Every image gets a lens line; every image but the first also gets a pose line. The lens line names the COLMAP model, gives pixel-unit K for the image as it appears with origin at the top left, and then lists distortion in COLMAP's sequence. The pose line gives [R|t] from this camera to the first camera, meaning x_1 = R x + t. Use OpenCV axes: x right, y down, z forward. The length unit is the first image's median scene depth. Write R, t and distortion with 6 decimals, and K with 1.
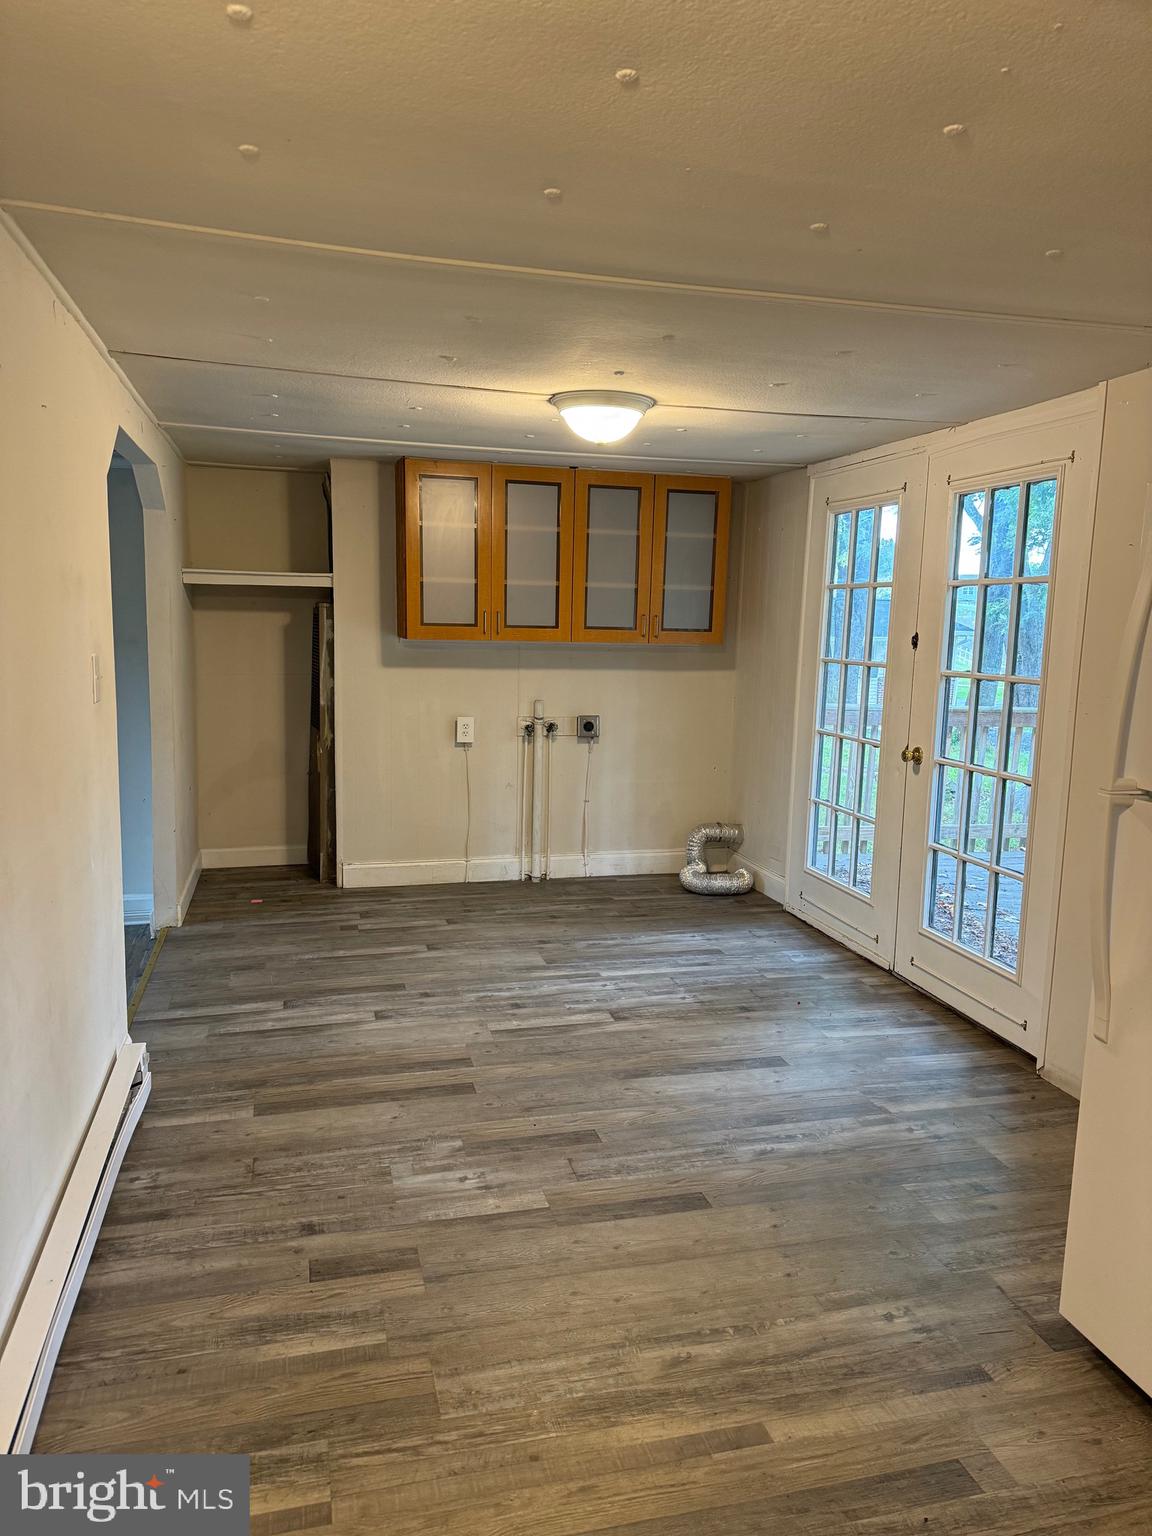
lens RADIAL K [[1066.6, 0, 576.0], [0, 1066.6, 768.0], [0, 0, 1]] dist [0.132618, -0.148136]
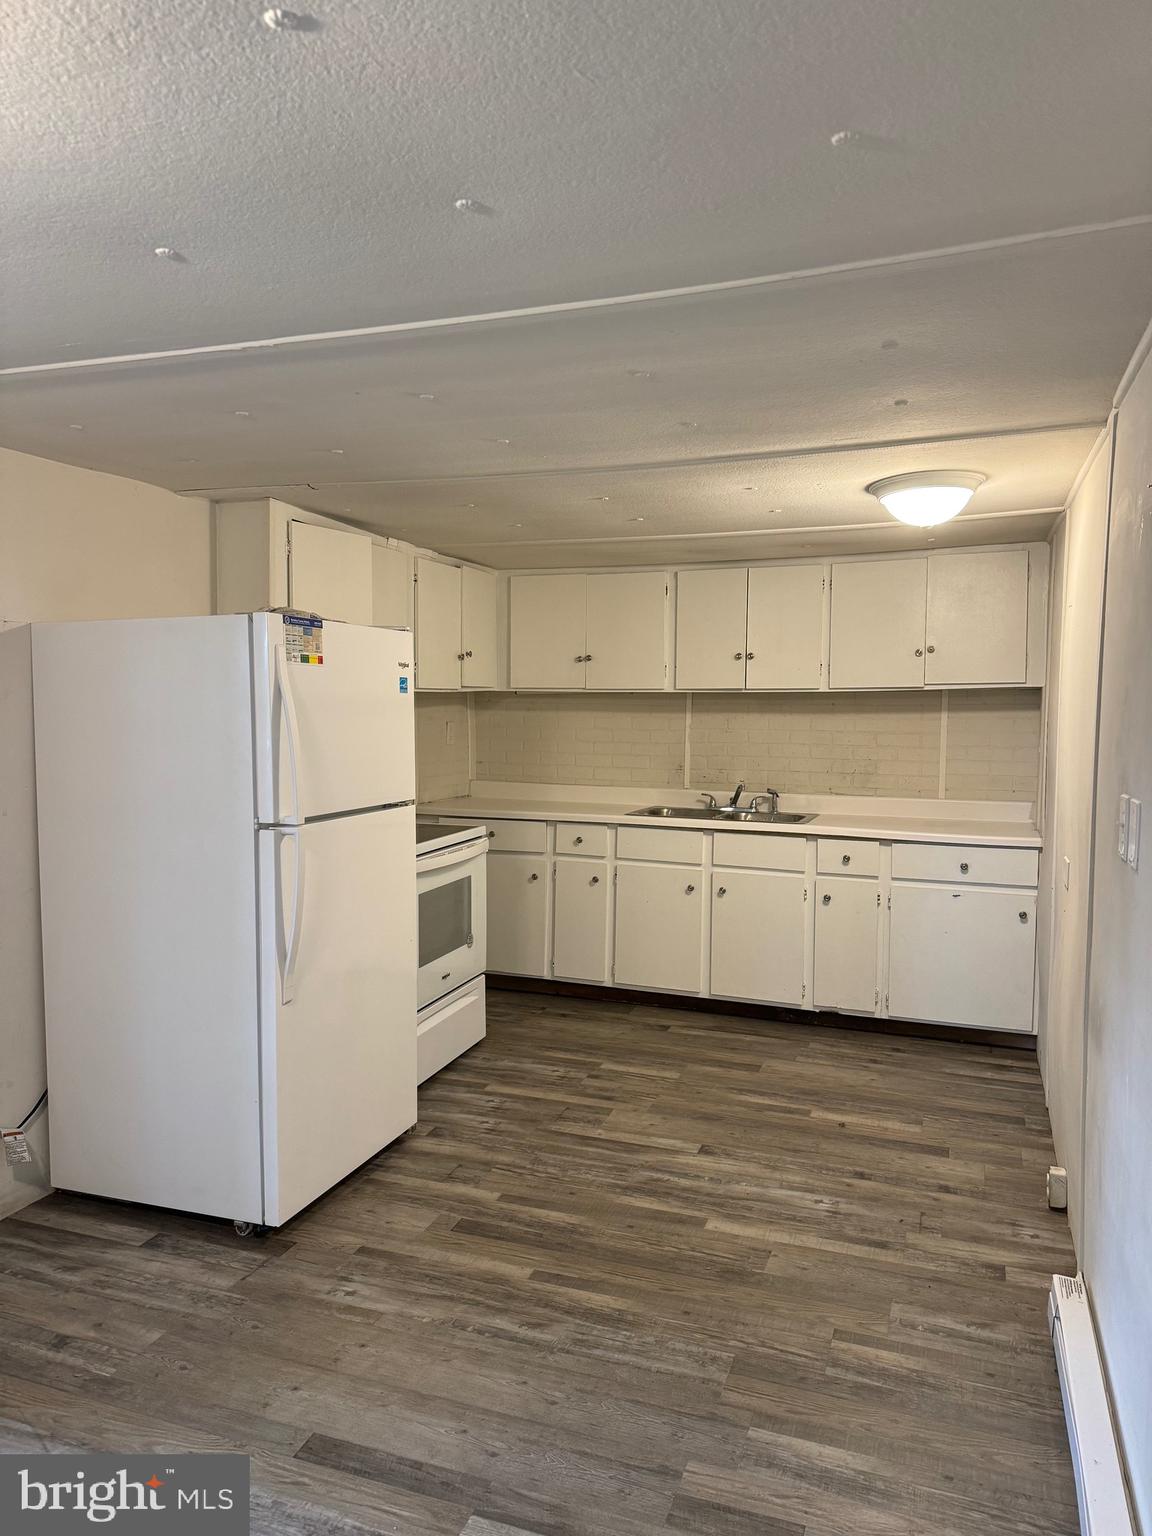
lens RADIAL K [[1066.6, 0, 576.0], [0, 1066.6, 768.0], [0, 0, 1]] dist [0.132618, -0.148136]
pose [[-0.823950, -0.062176, 0.563241, -0.599358], [0.047256, 0.982960, 0.177640, -0.282760], [-0.564689, 0.172983, -0.806972, 1.877183]]
